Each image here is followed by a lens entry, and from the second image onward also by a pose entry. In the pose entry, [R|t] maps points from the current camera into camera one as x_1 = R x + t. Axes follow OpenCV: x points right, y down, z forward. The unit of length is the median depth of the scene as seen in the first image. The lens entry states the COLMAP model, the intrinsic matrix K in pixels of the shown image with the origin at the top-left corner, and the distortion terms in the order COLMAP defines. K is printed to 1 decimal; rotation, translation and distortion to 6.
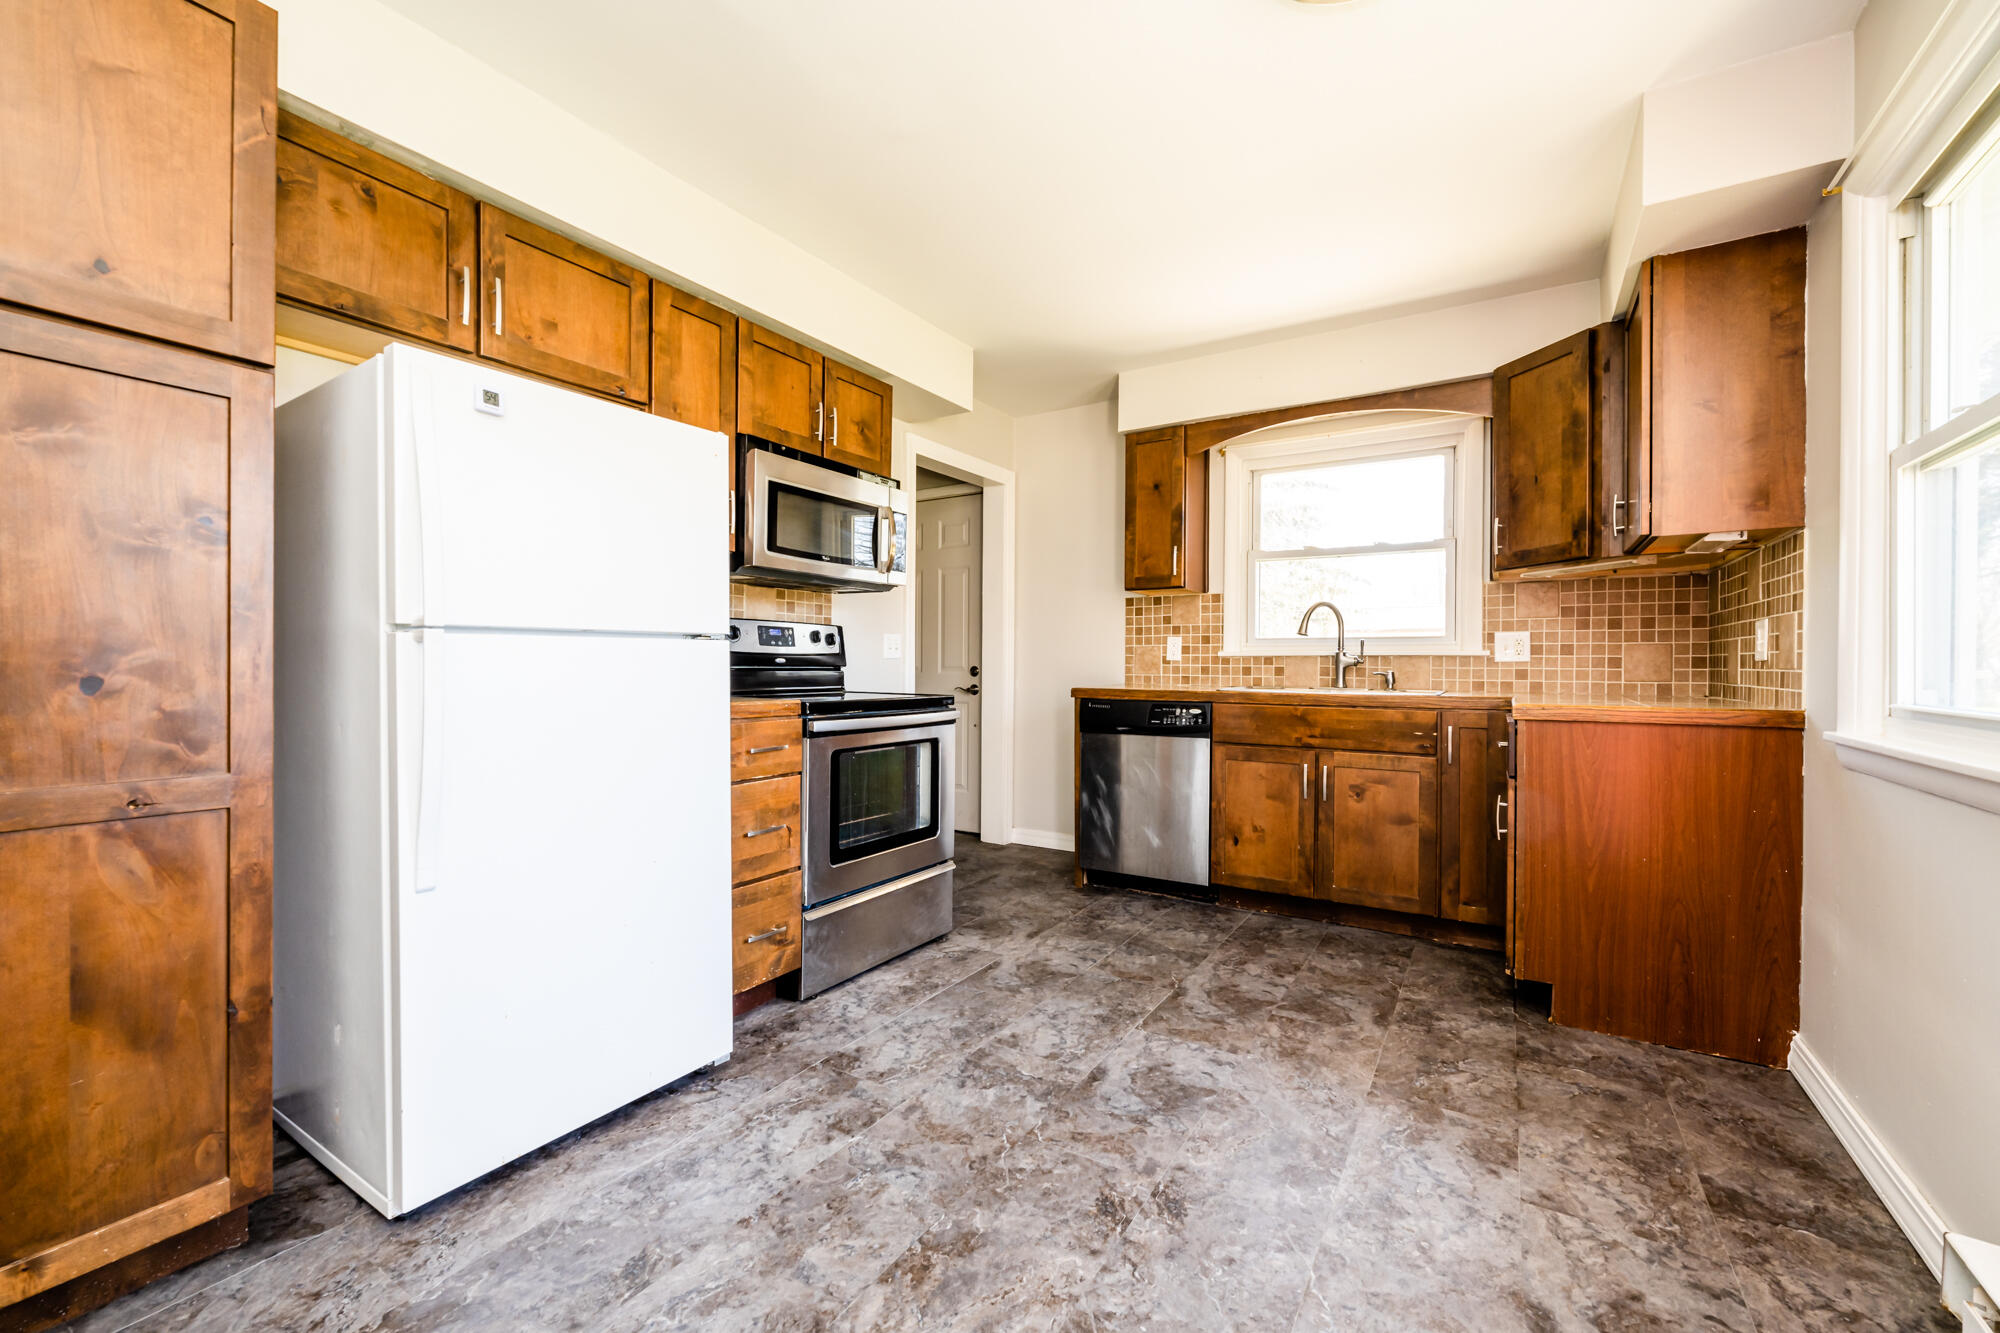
lens RADIAL K [[821.4, 0, 986.1], [0, 821.4, 661.6], [0, 0, 1]] dist [0.003111, 0.000194]
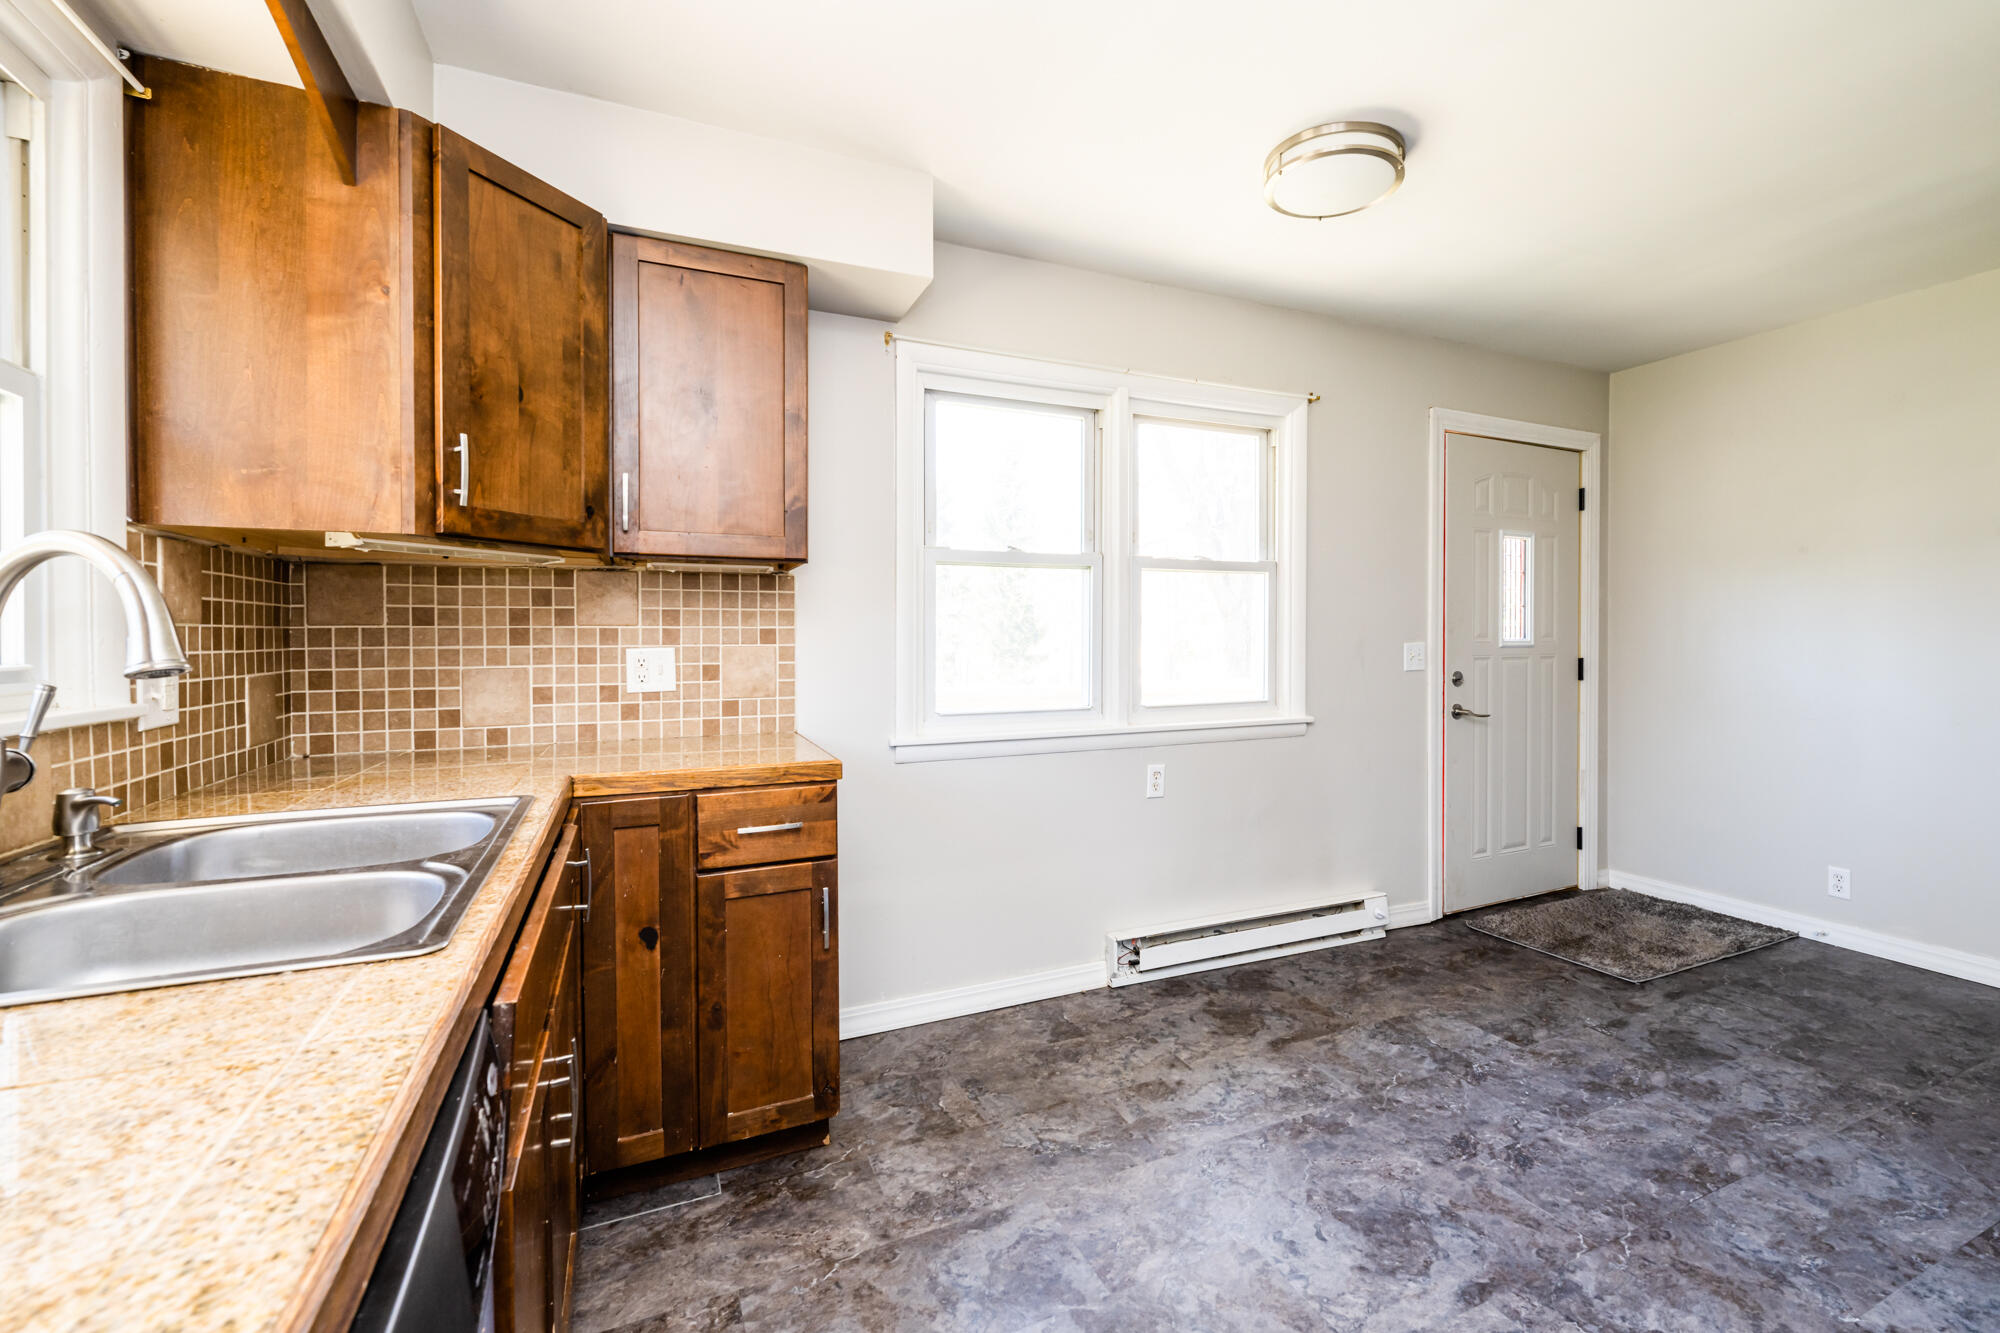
lens RADIAL K [[821.4, 0, 991.7], [0, 821.4, 650.4], [0, 0, 1]] dist [0.003111, 0.000194]
pose [[-0.812083, -0.009581, 0.583464, 0.064168], [0.000284, 0.999859, 0.016815, -0.113882], [-0.583542, 0.013821, -0.811965, 2.008660]]
